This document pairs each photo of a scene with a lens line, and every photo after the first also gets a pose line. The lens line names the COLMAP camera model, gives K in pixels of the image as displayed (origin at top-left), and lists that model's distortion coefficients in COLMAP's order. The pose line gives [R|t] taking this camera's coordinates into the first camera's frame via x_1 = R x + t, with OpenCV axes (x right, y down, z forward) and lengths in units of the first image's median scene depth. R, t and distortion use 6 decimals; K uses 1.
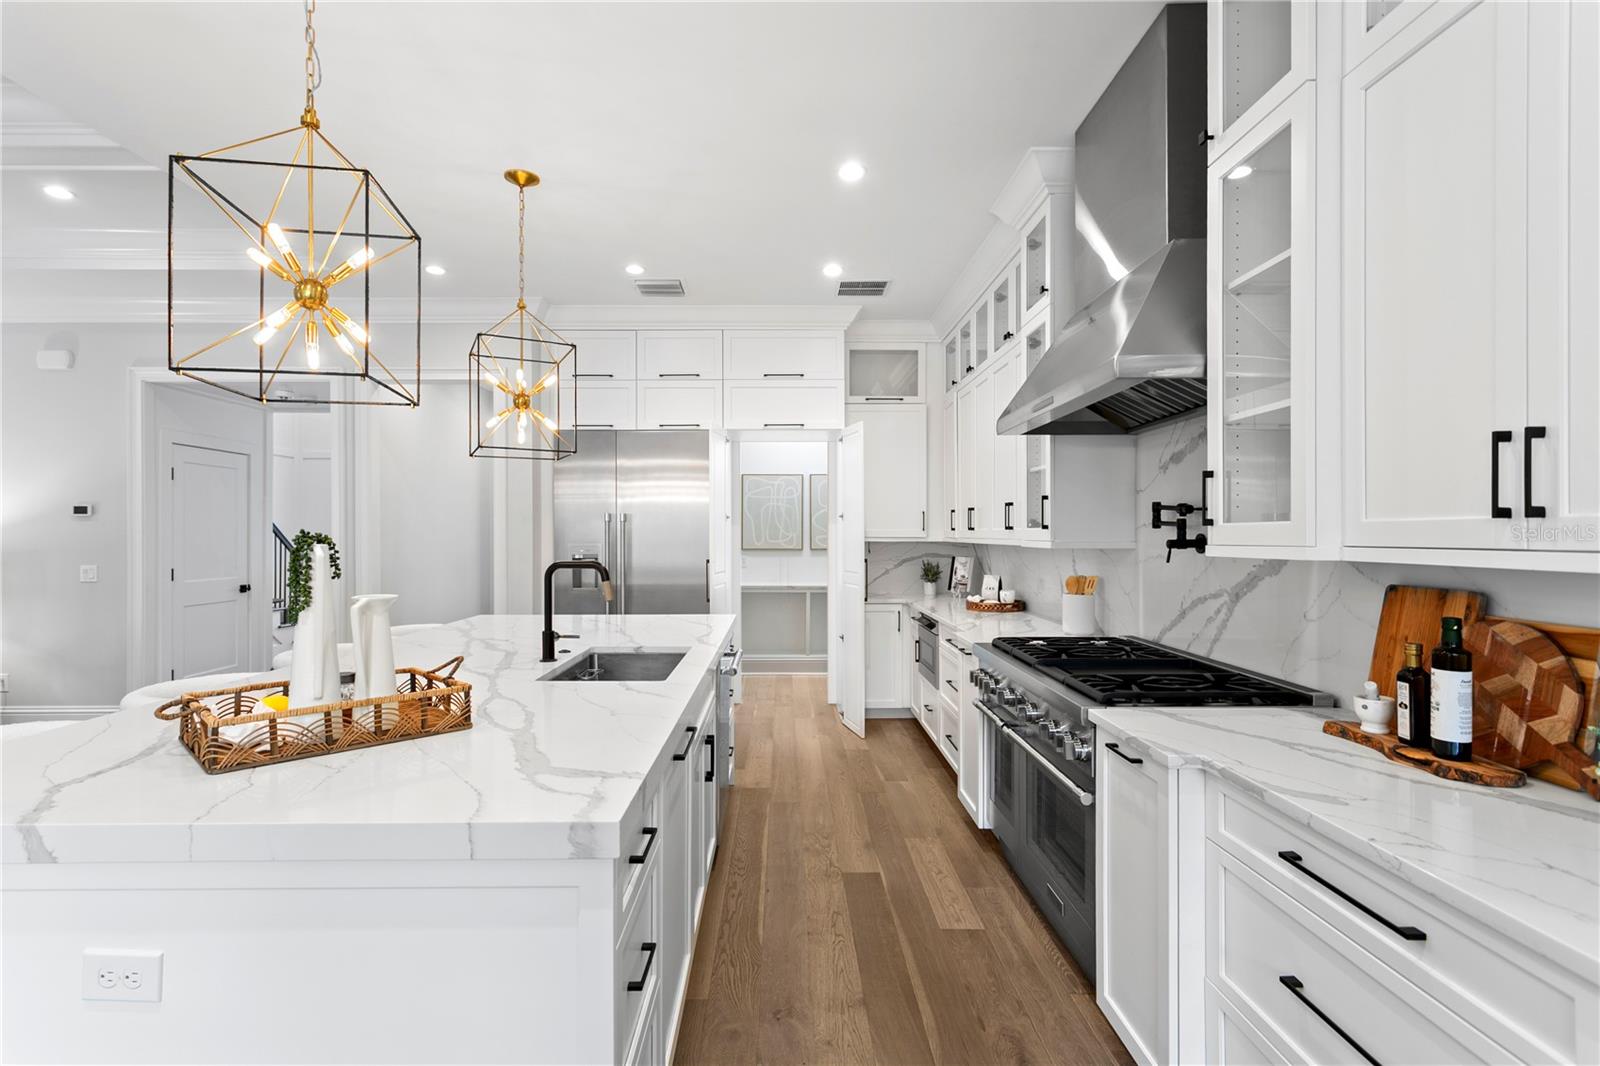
lens RADIAL K [[756.1, 0, 791.7], [0, 756.1, 525.4], [0, 0, 1]] dist [-0.002113, 0.005449]
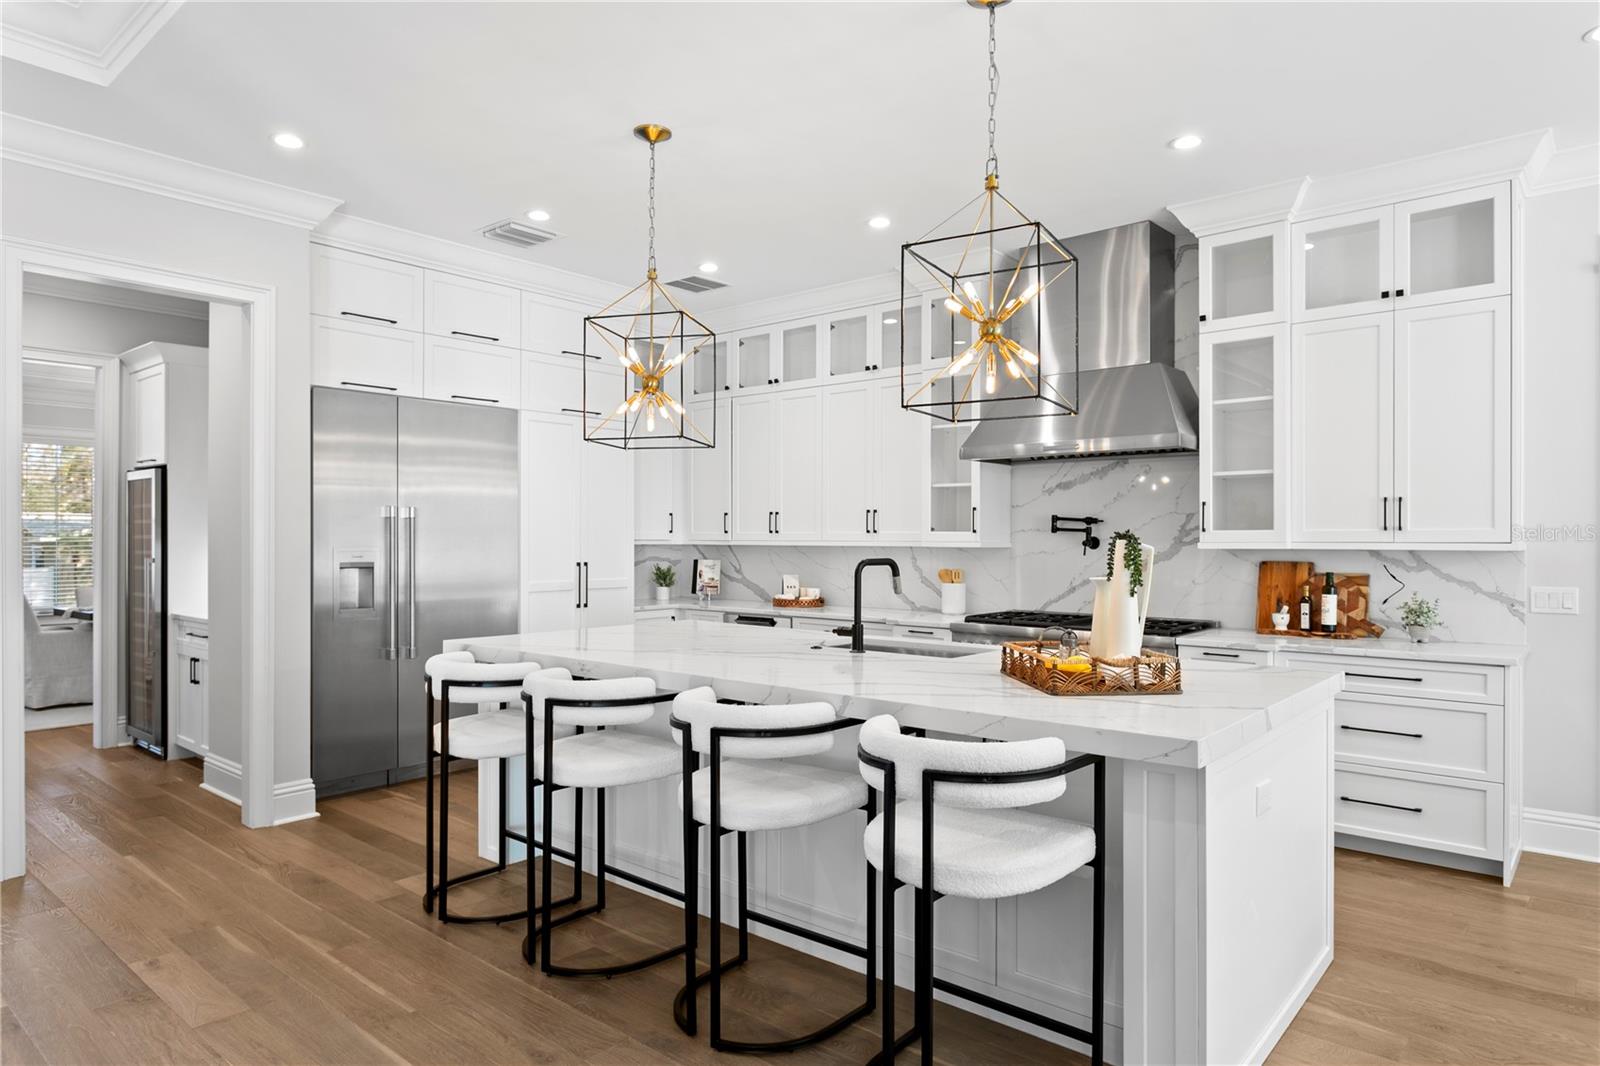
lens RADIAL K [[968.4, 0, 787.1], [0, 968.4, 534.4], [0, 0, 1]] dist [-0.002149, 0.009001]
pose [[0.664140, 0.006501, 0.747580, -1.105229], [-0.011315, 0.999935, 0.001357, 0.008719], [-0.747523, -0.009360, 0.664170, 0.118615]]
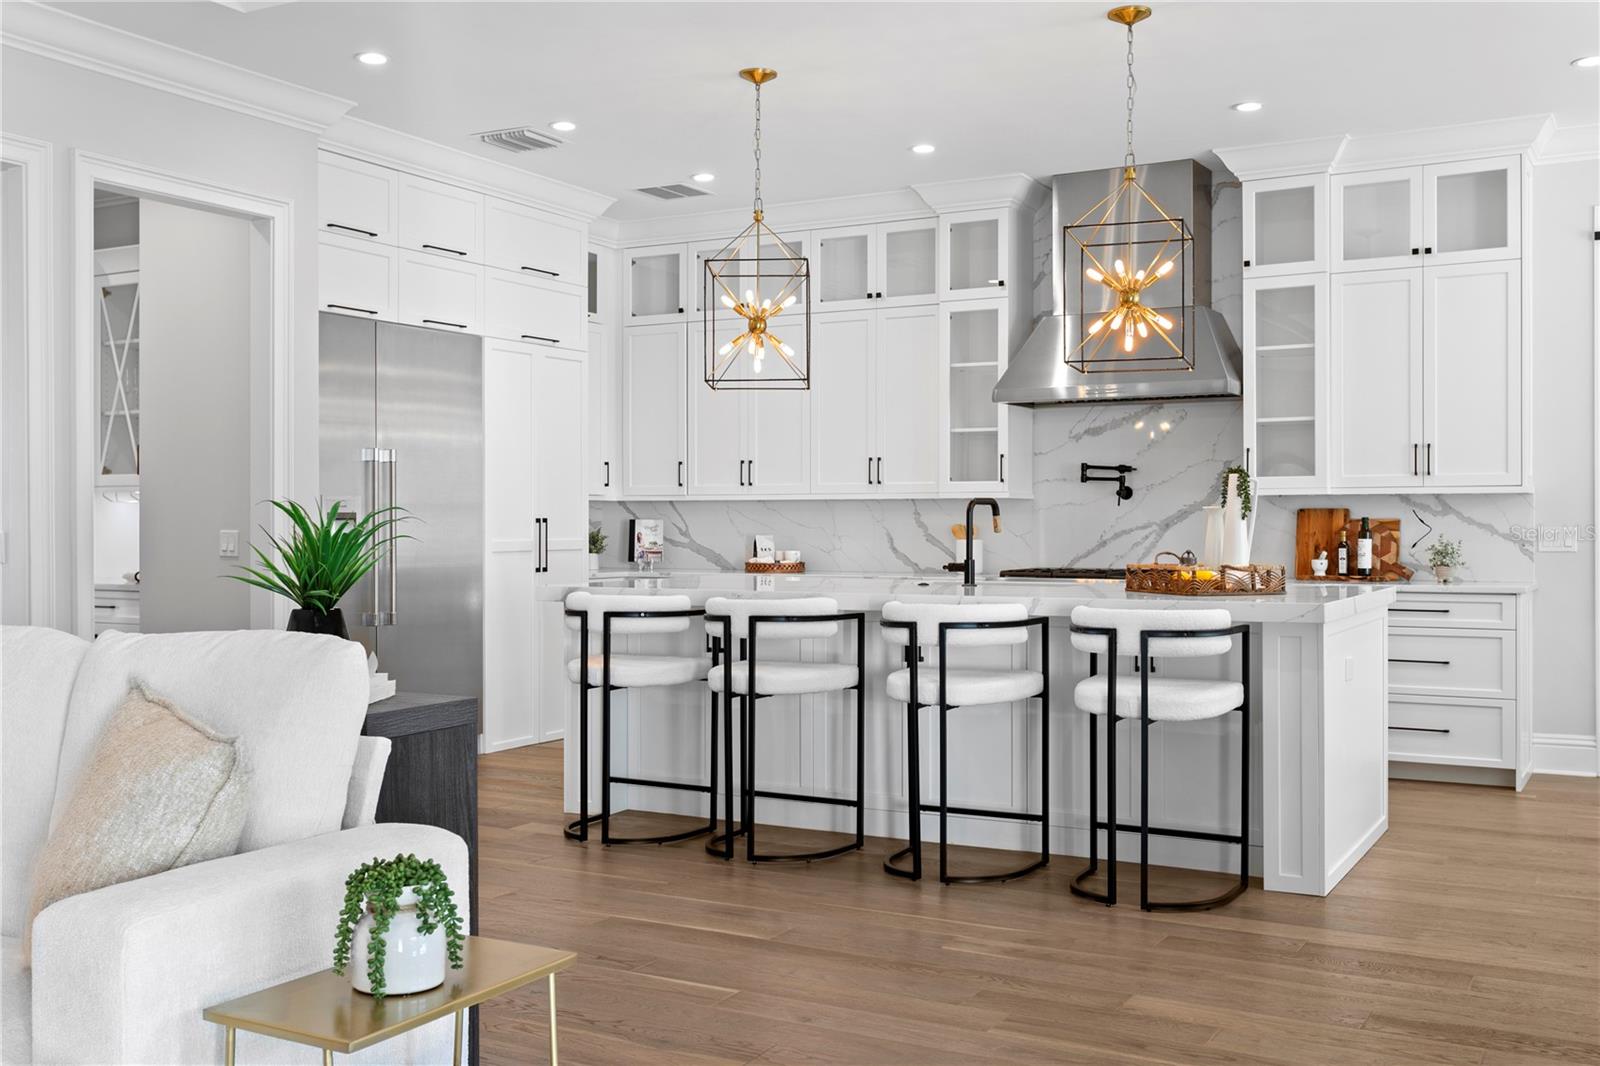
lens RADIAL K [[1591.6, 0, 783.8], [0, 1591.6, 512.2], [0, 0, 1]] dist [0.028321, 0.000000]
pose [[0.499920, 0.006484, 0.866047, -1.975168], [-0.009443, 0.999953, -0.002036, 0.059273], [-0.866020, -0.007160, 0.499958, 0.028735]]
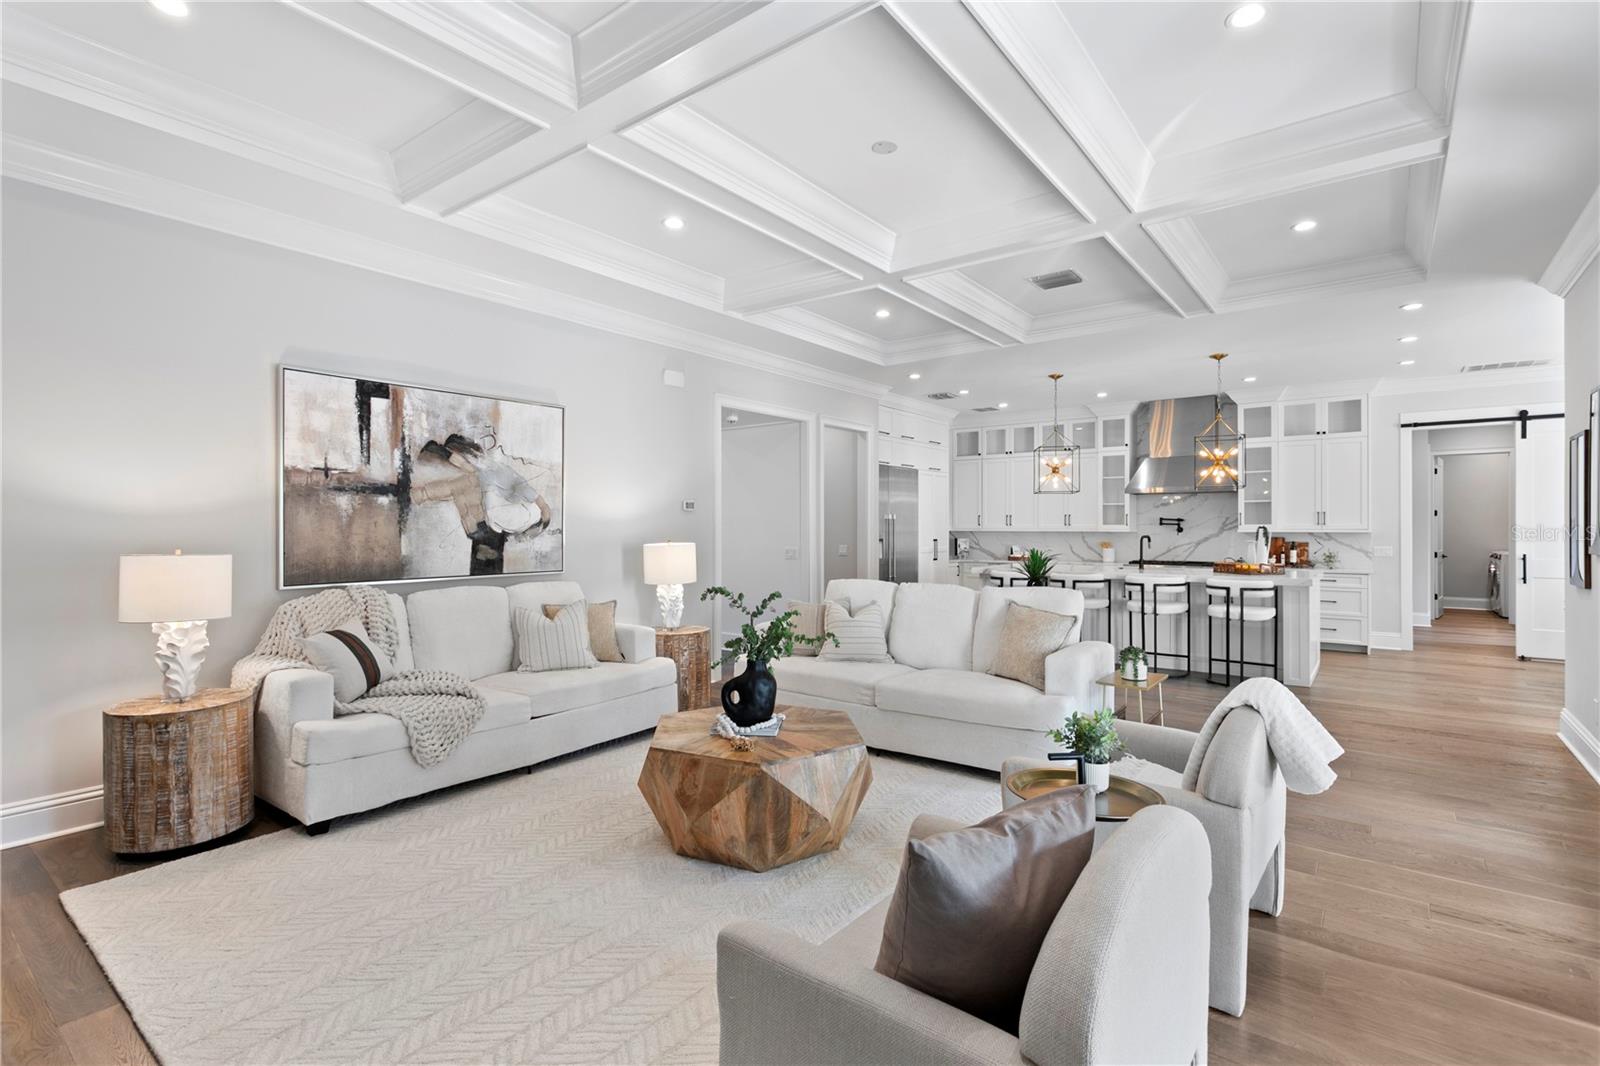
lens RADIAL K [[756.1, 0, 779.7], [0, 756.1, 524.9], [0, 0, 1]] dist [-0.002113, 0.005449]
pose [[0.635100, 0.005430, 0.772411, -2.744911], [-0.010530, 0.999943, 0.001628, 0.011961], [-0.772358, -0.009167, 0.635121, 0.158155]]
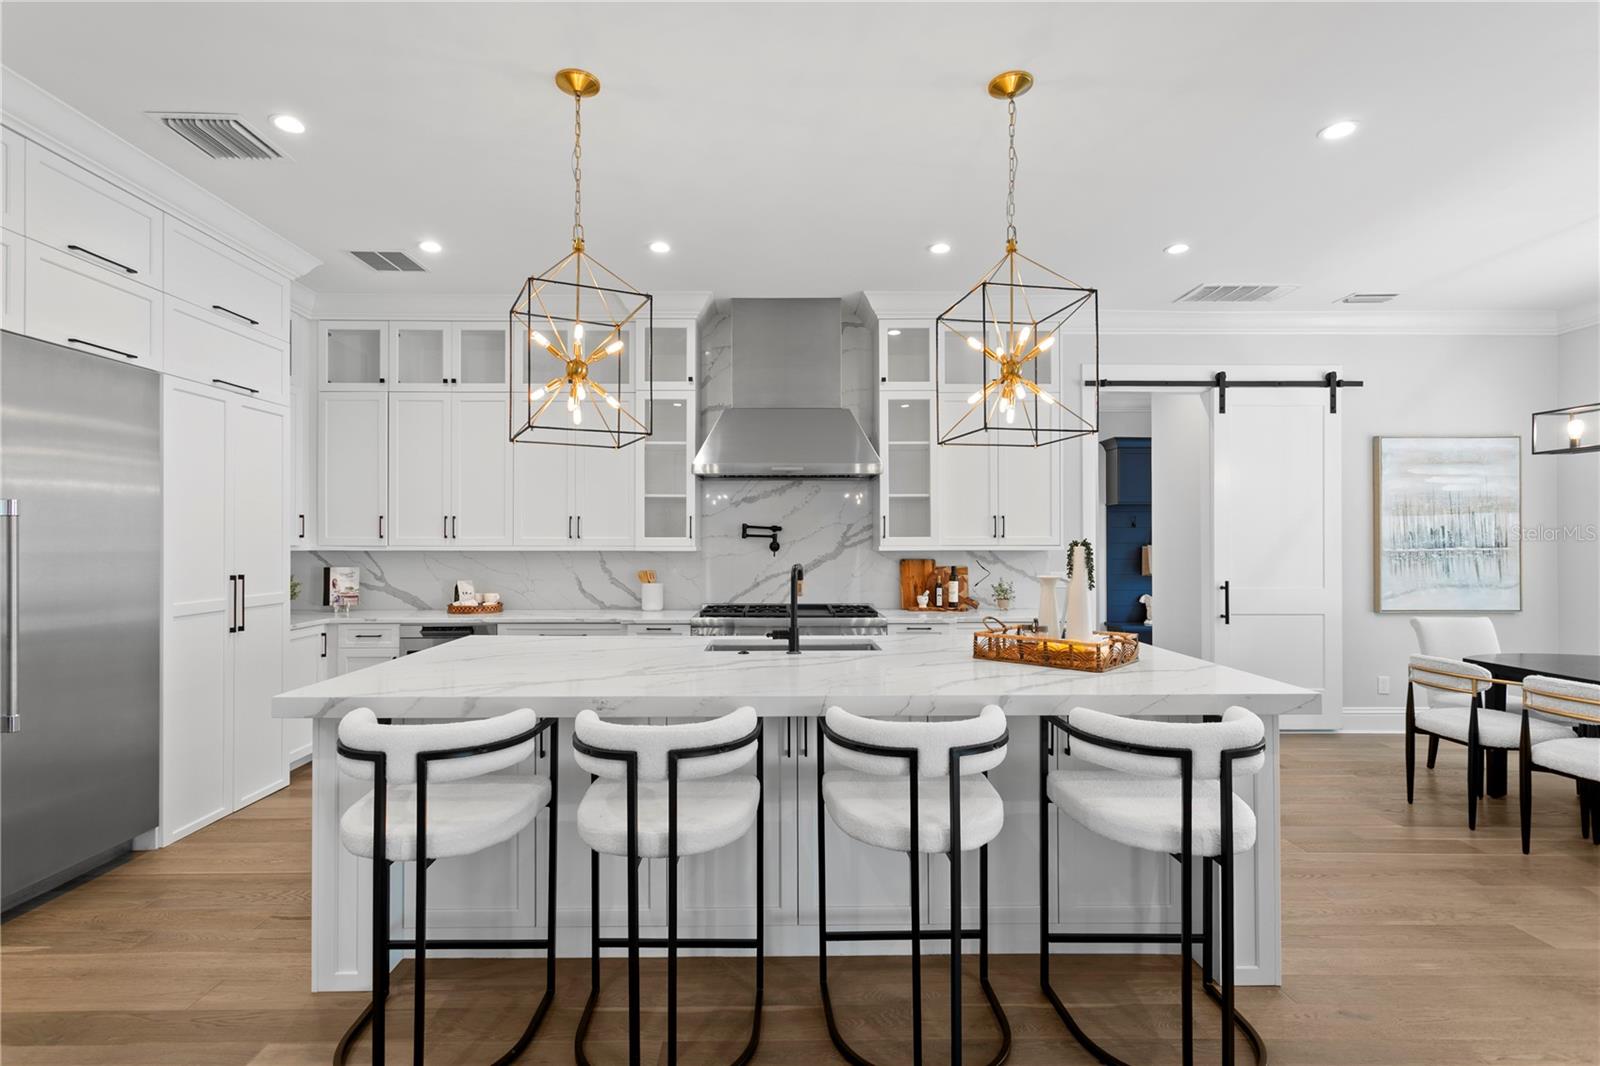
lens RADIAL K [[756.1, 0, 783.5], [0, 756.1, 536.9], [0, 0, 1]] dist [-0.002113, 0.005449]
pose [[0.000609, 0.006875, 0.999976, -1.134157], [-0.010630, 0.999920, -0.006868, 0.009785], [-0.999943, -0.010625, 0.000682, 0.787628]]
